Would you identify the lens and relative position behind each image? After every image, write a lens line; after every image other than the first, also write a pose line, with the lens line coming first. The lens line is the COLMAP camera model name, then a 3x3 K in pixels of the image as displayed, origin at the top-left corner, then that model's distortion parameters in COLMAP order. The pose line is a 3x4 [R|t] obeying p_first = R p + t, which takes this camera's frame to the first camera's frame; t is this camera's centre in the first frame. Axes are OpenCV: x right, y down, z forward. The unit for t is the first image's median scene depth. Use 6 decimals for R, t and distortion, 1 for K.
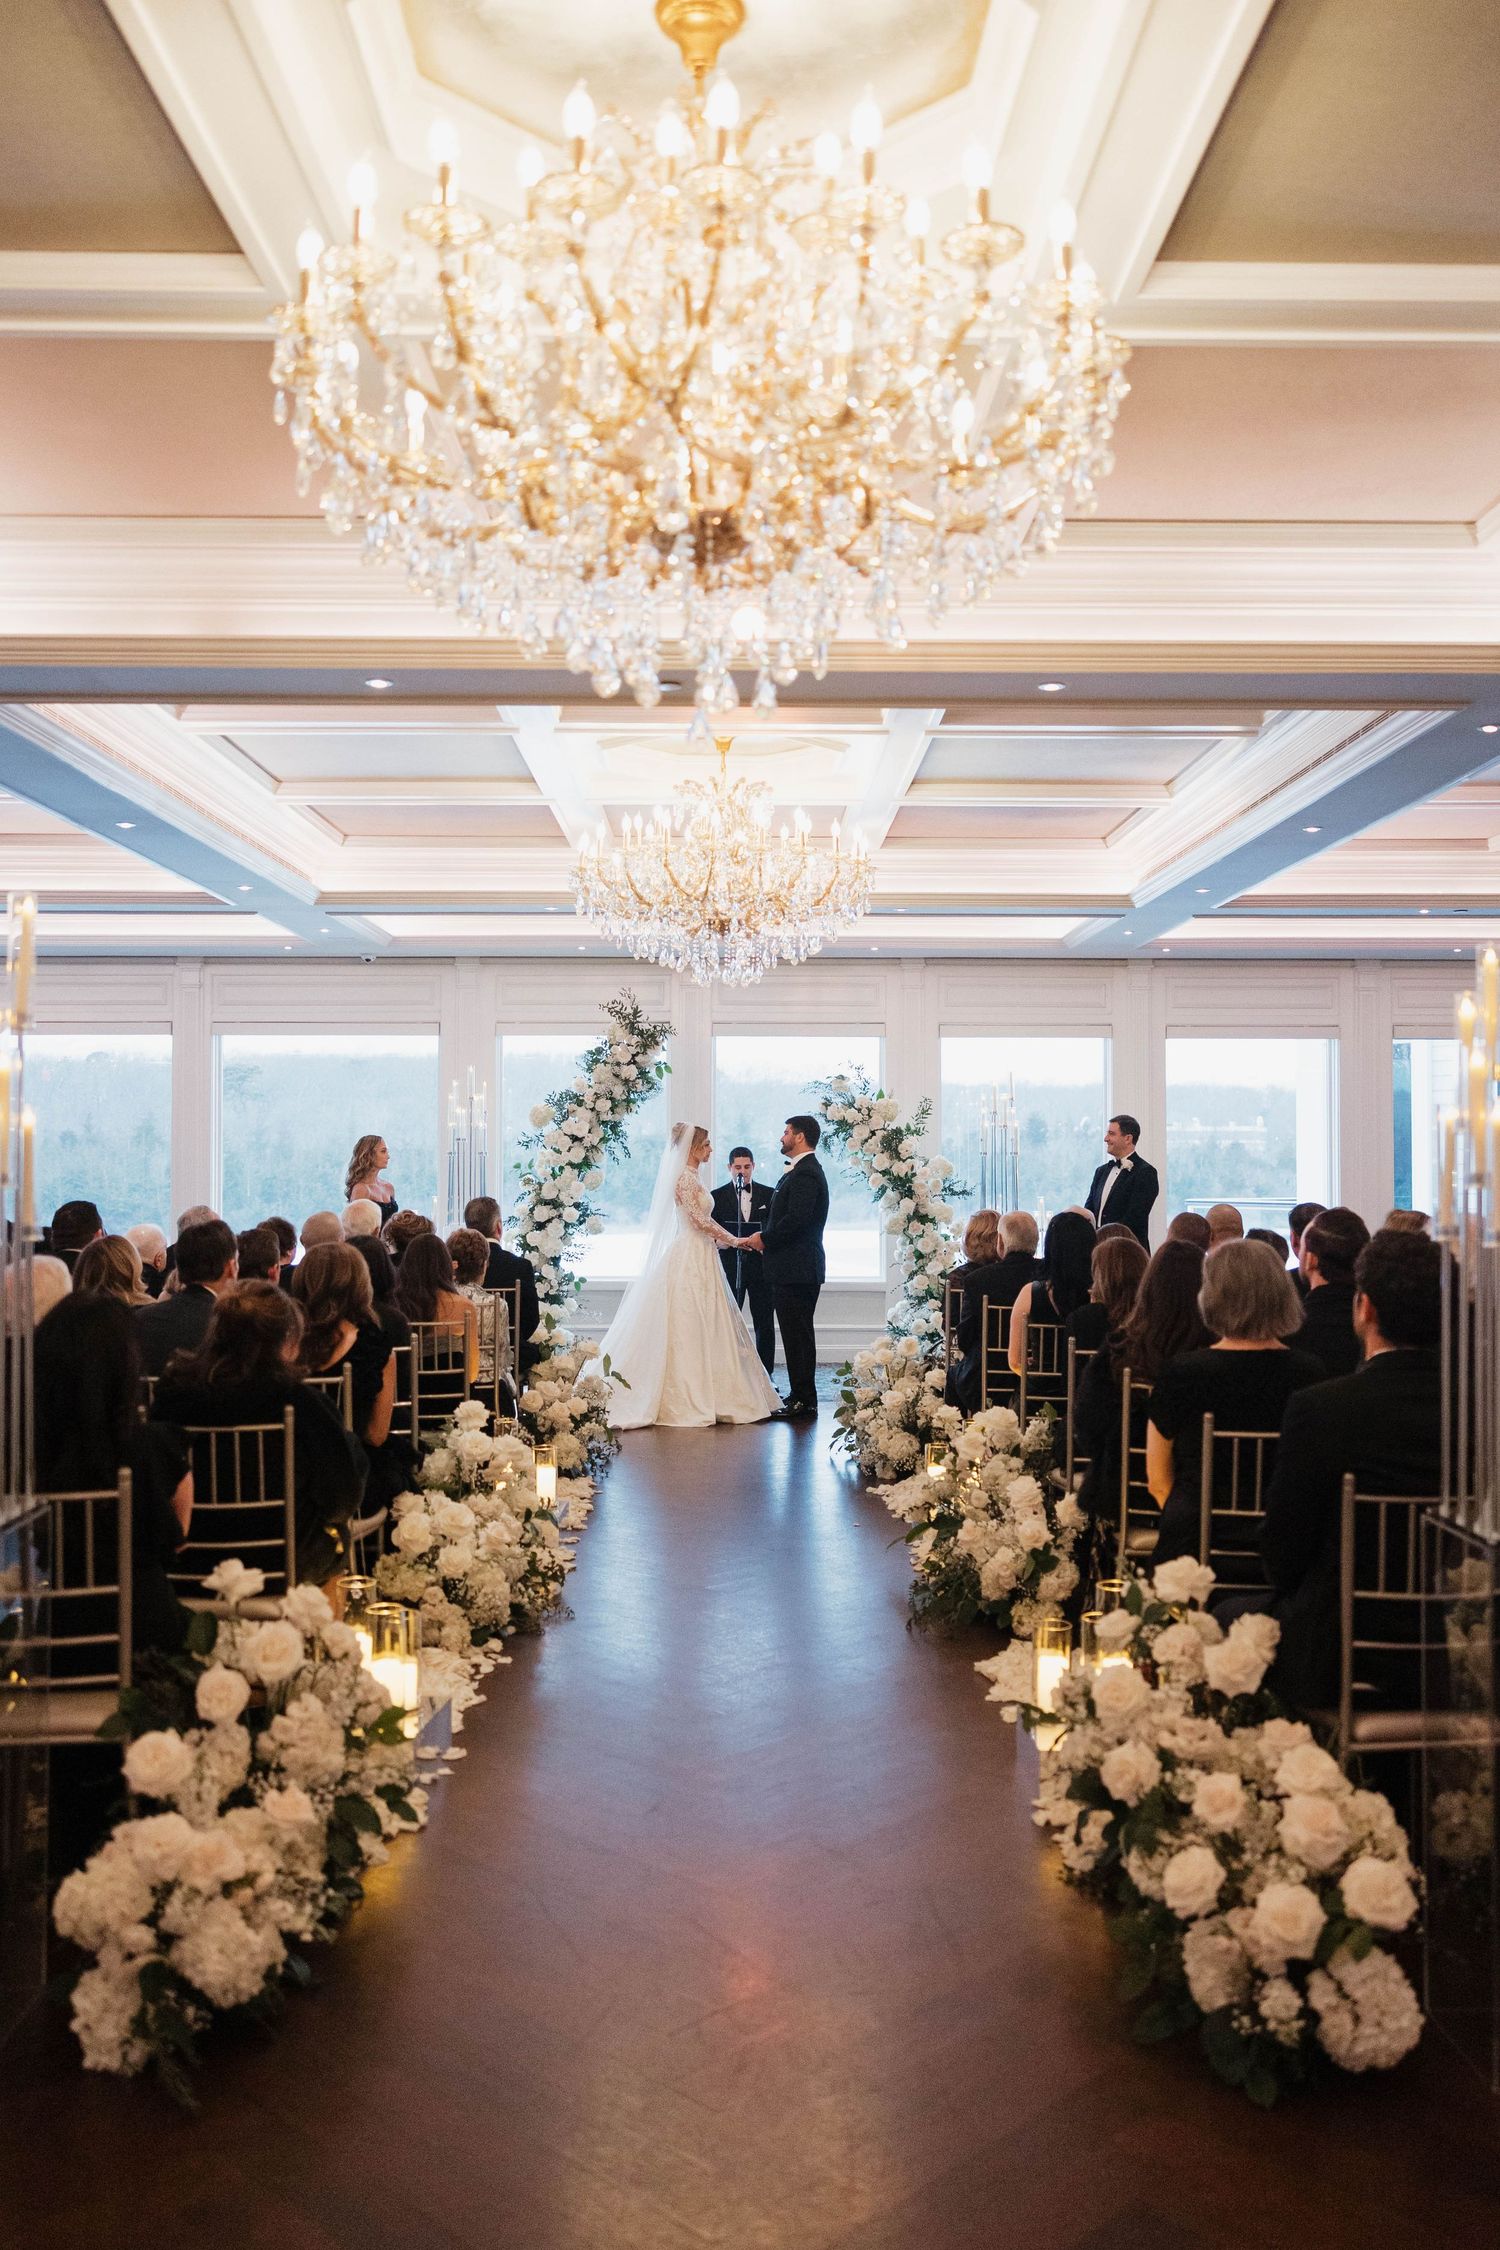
lens RADIAL K [[1840.1, 0, 757.0], [0, 1840.1, 1129.1], [0, 0, 1]] dist [0.042044, -0.004668]
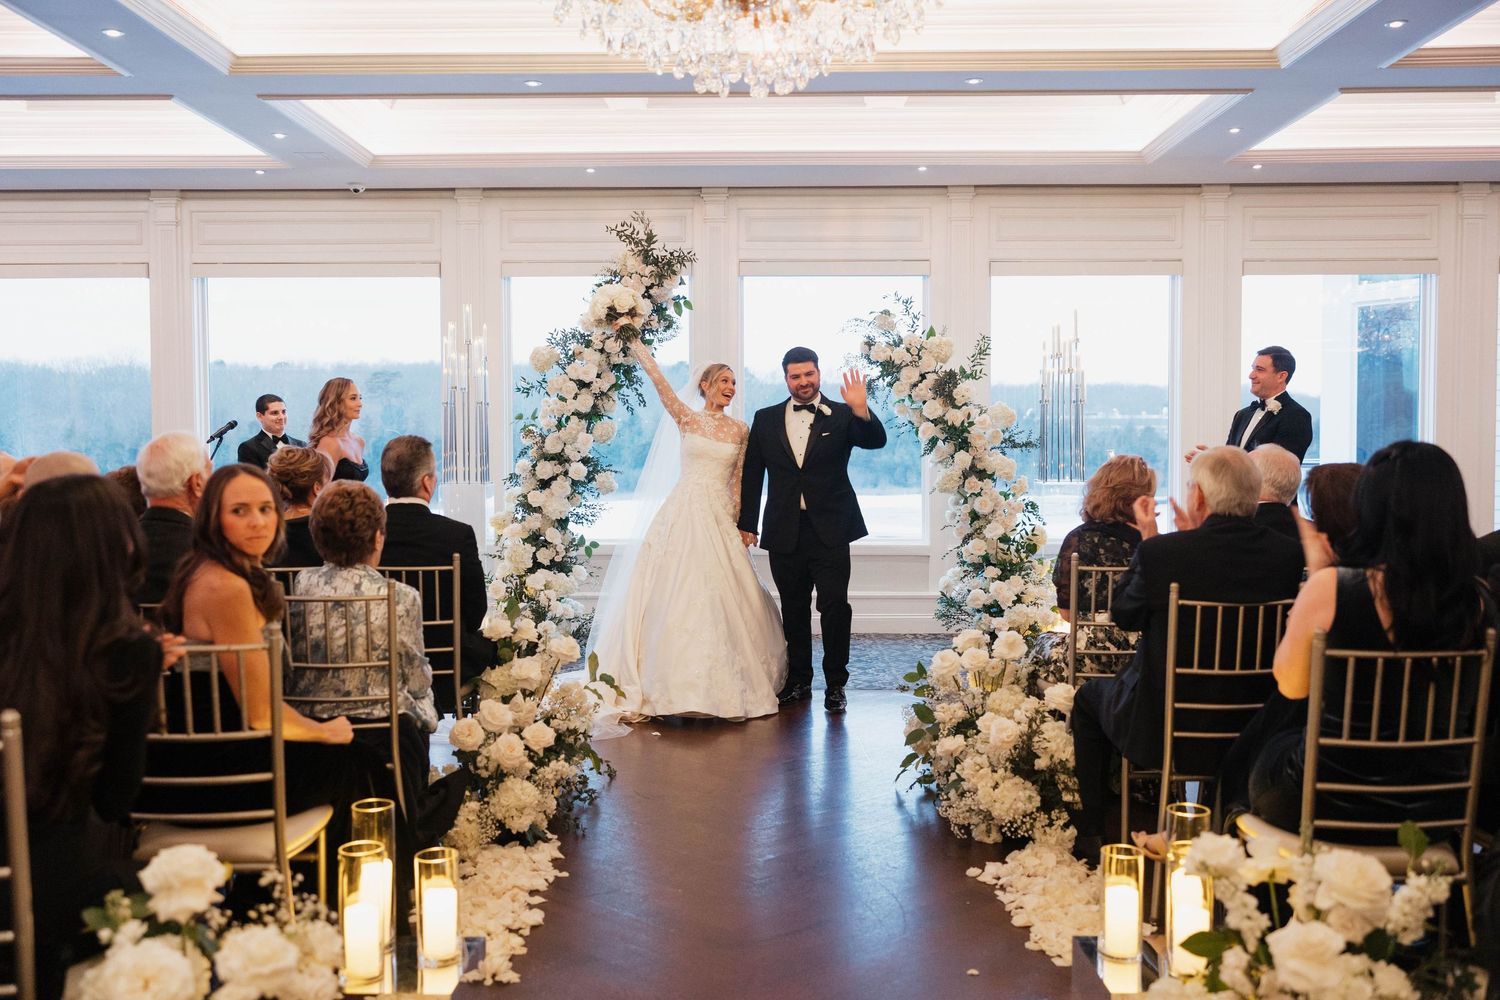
lens RADIAL K [[1367.3, 0, 750.0], [0, 1367.3, 500.0], [0, 0, 1]] dist [0.008382, 0.000149]
pose [[0.999756, -0.002500, -0.021932, -0.007039], [0.003763, 0.998325, 0.057740, 0.033297], [0.021751, -0.057809, 0.998091, 0.509550]]
